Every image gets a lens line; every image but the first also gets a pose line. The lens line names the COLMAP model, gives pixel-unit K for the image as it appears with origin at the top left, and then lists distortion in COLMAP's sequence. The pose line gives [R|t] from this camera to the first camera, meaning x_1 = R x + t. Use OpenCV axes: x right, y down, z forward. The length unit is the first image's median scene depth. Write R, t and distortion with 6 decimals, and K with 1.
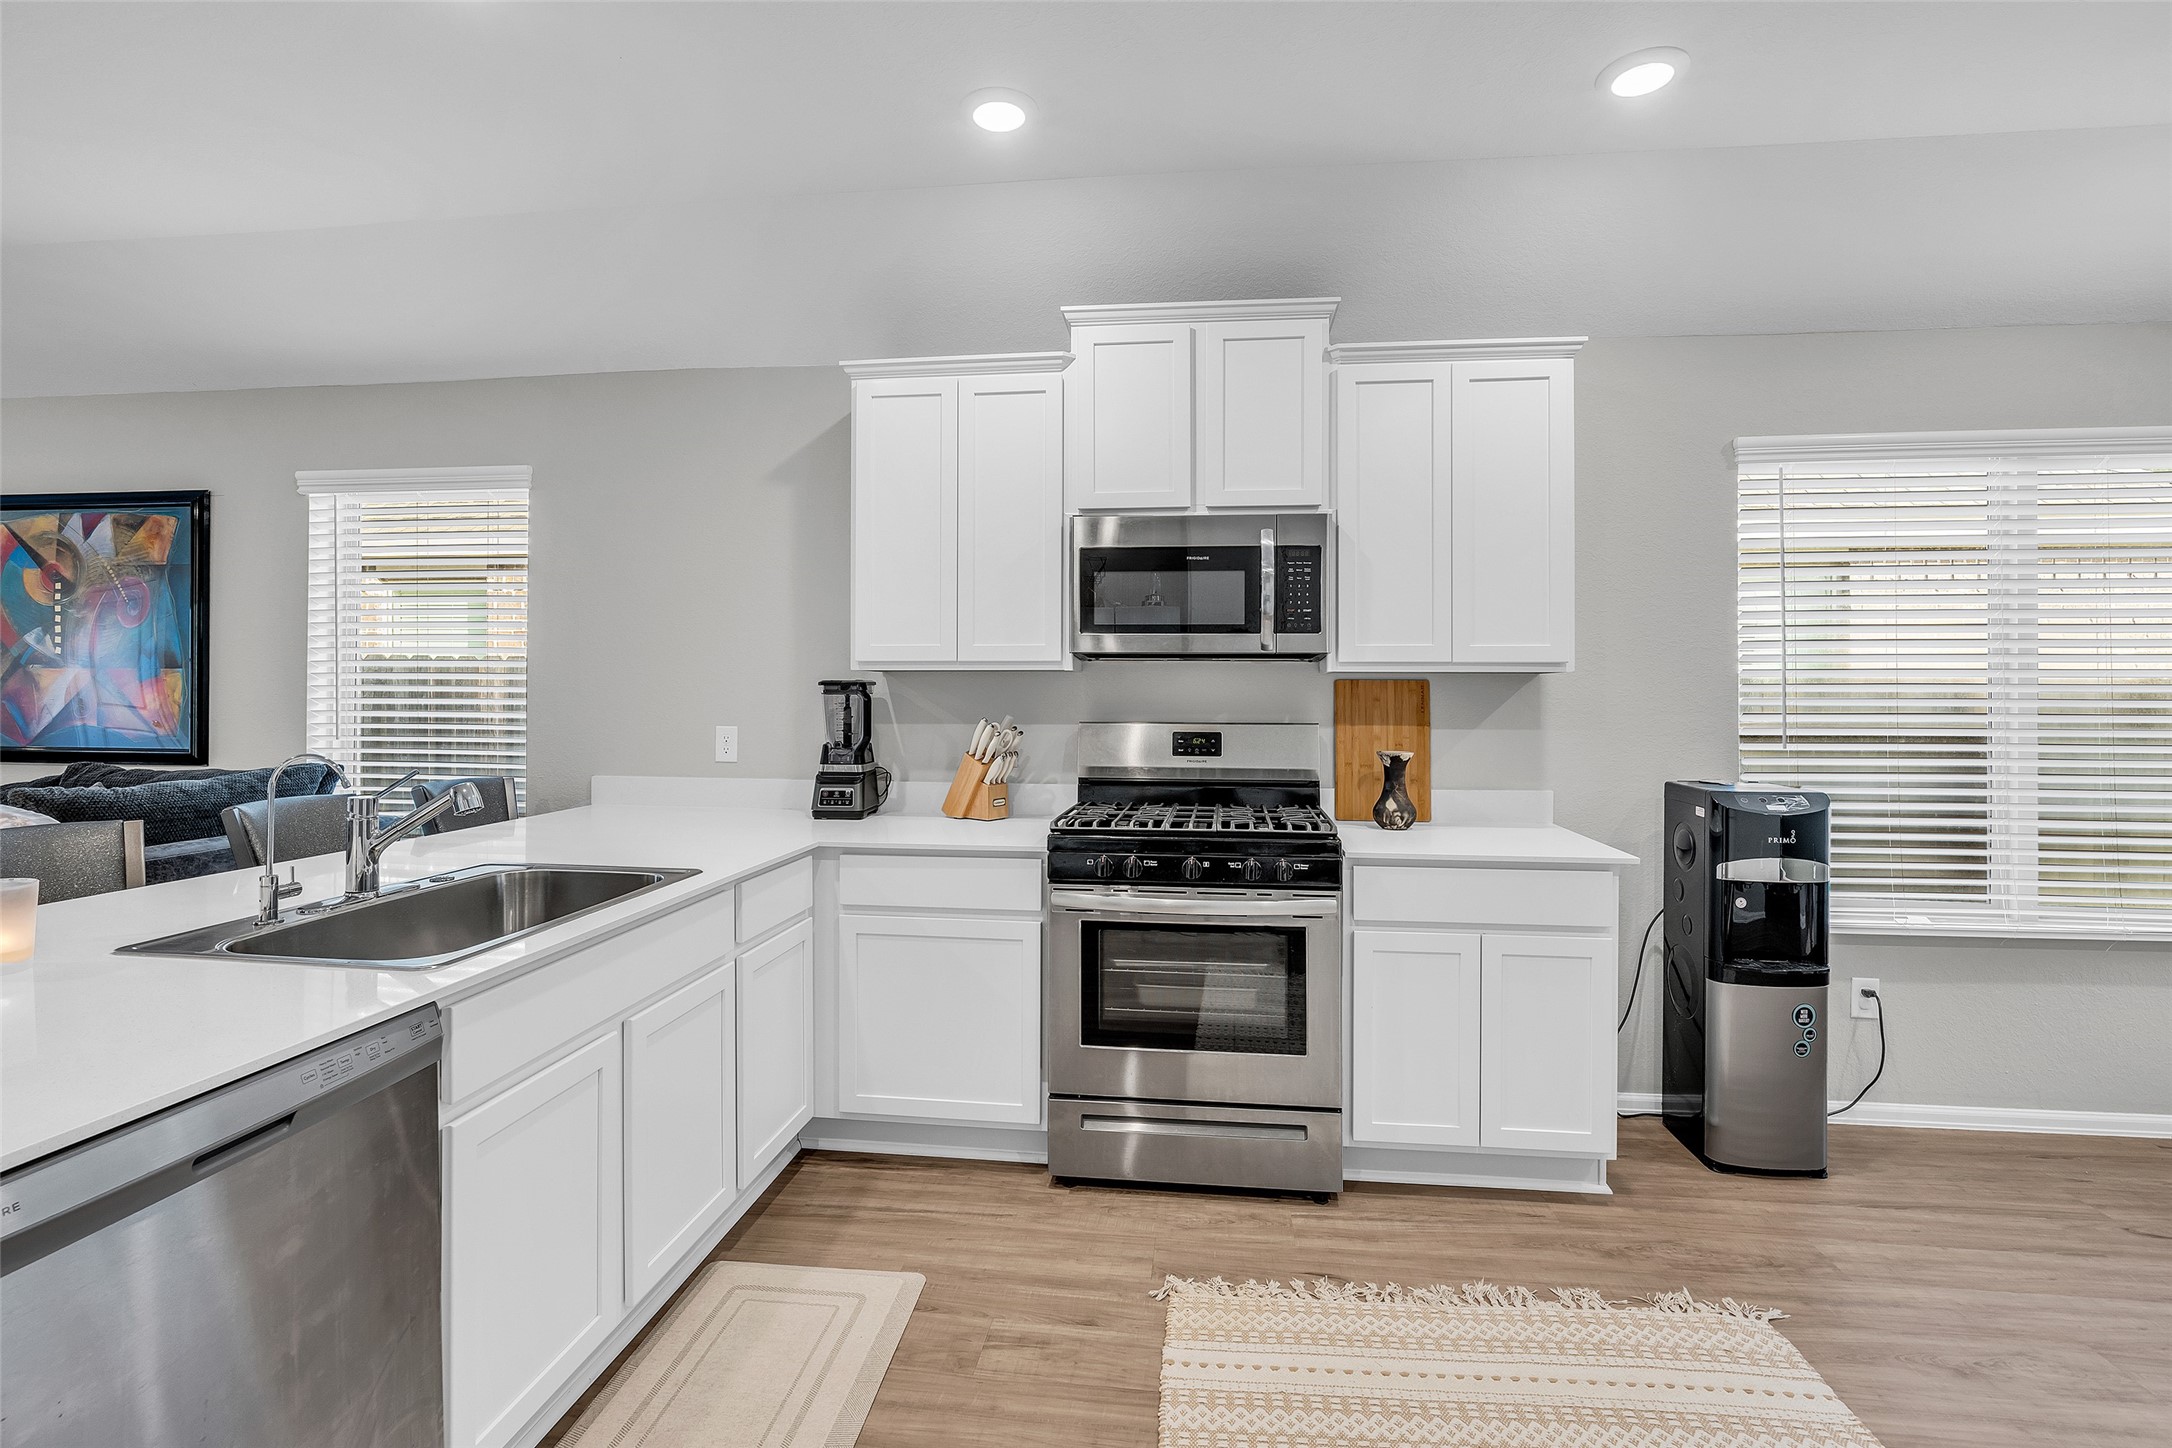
lens RADIAL K [[999.1, 0, 1086.7], [0, 999.1, 695.4], [0, 0, 1]] dist [-0.017766, 0.004217]
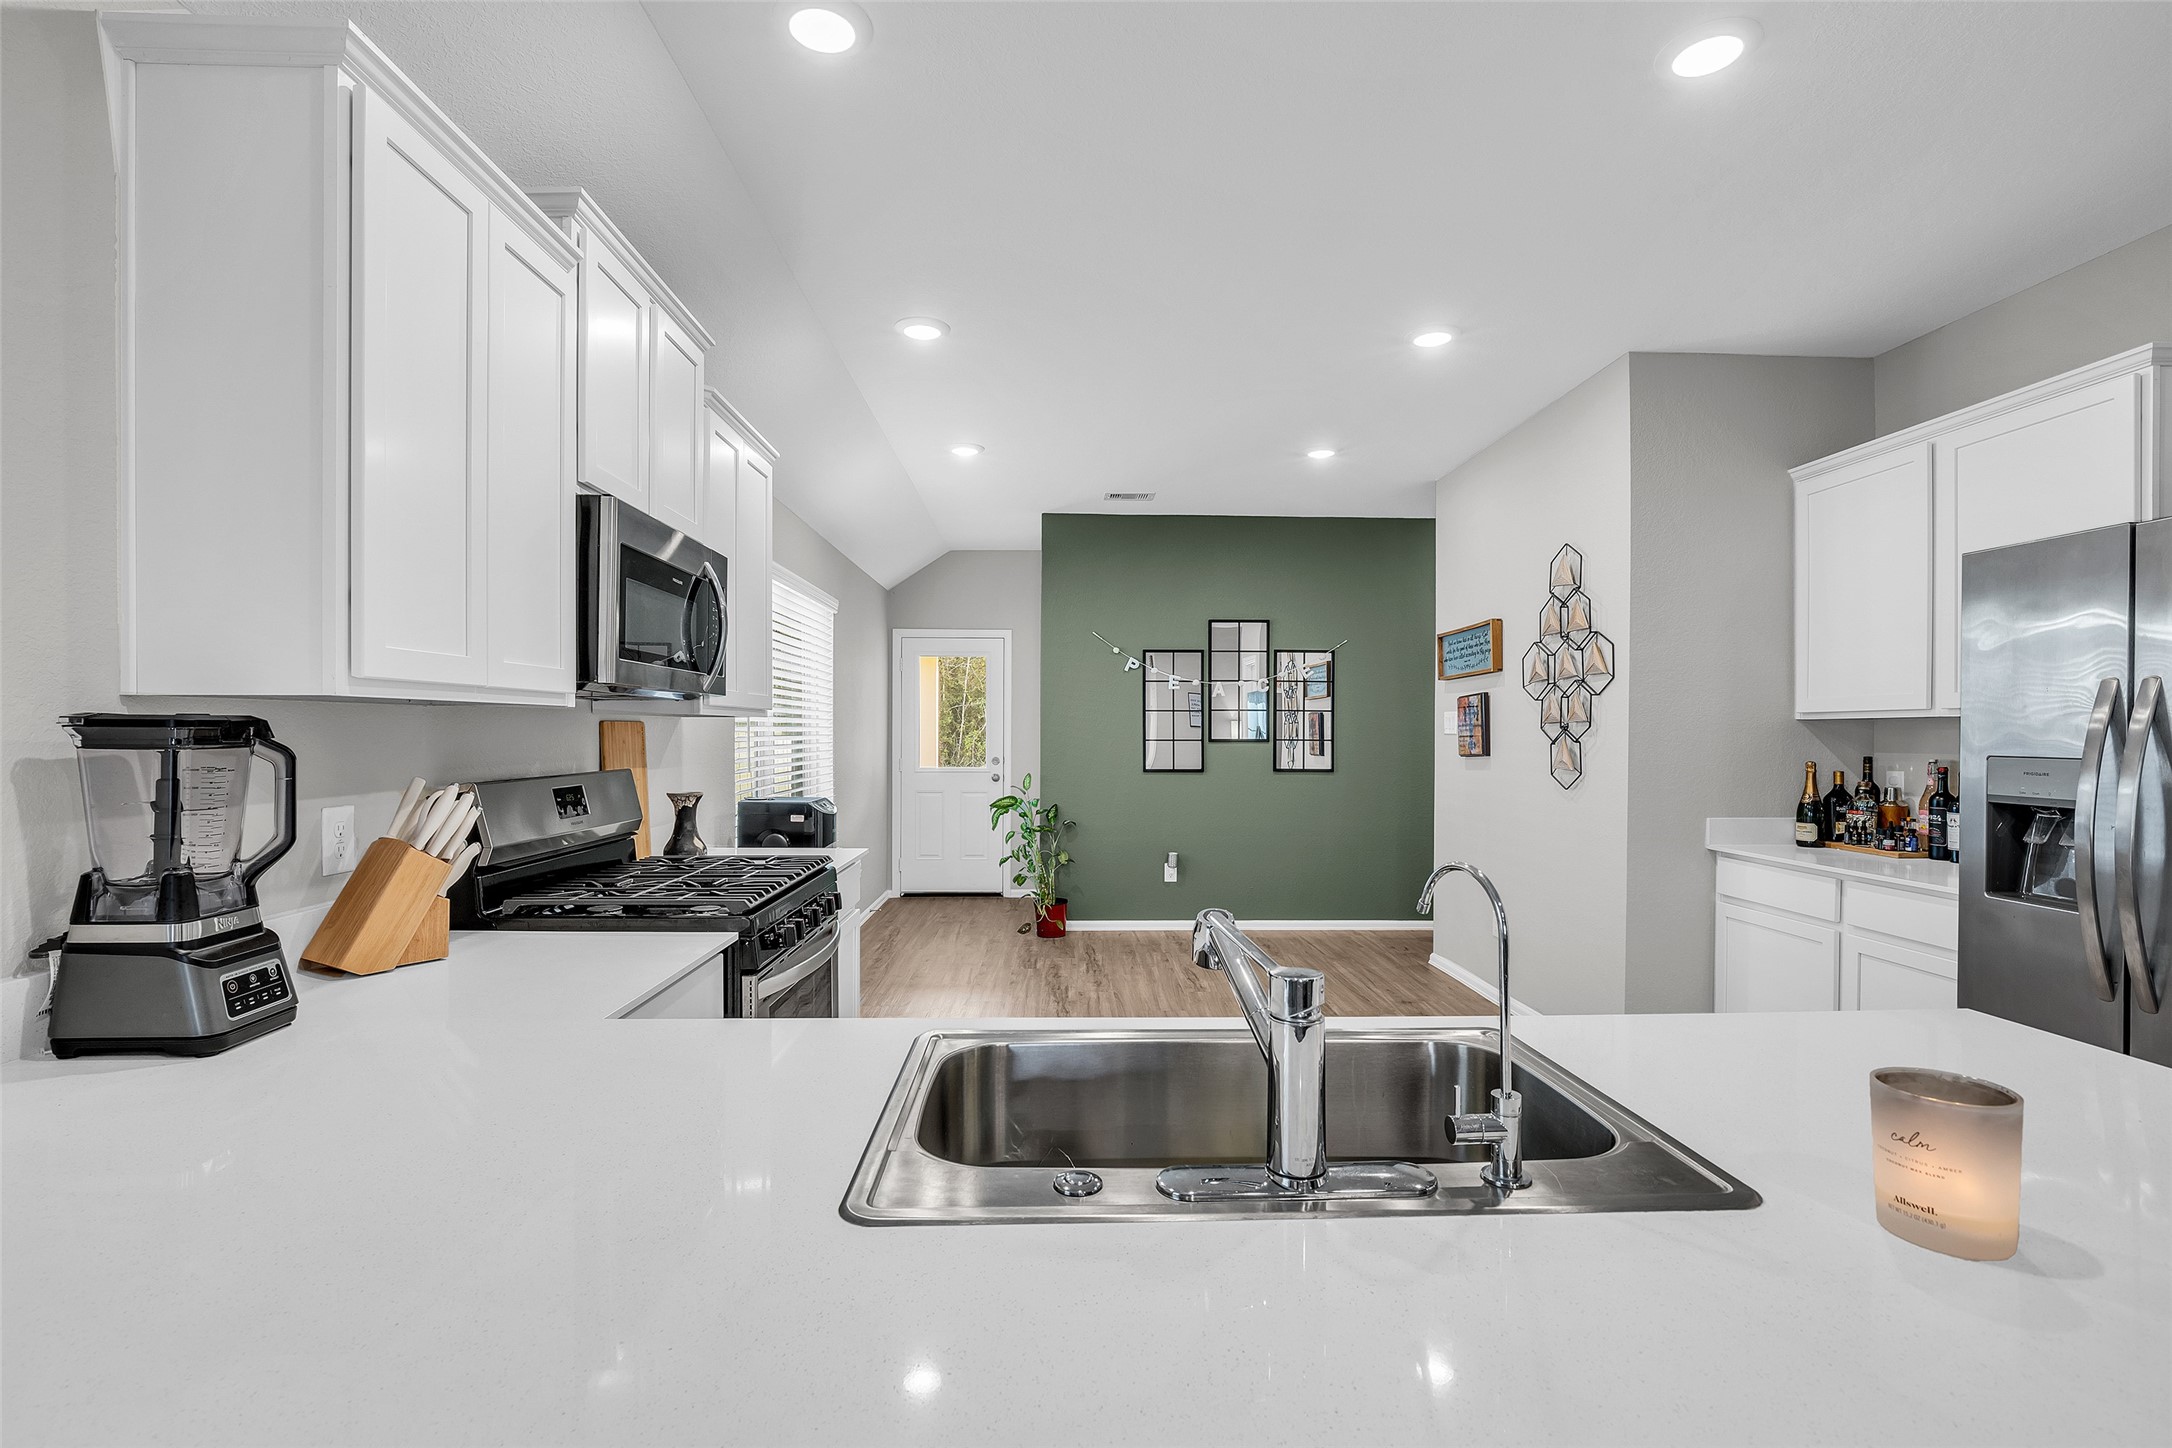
lens RADIAL K [[999.1, 0, 1094.9], [0, 999.1, 731.8], [0, 0, 1]] dist [-0.017766, 0.004217]
pose [[-0.156206, -0.006523, 0.987703, -0.794728], [-0.005047, 0.999970, 0.005806, -0.013504], [-0.987712, -0.004078, -0.156234, 0.774972]]
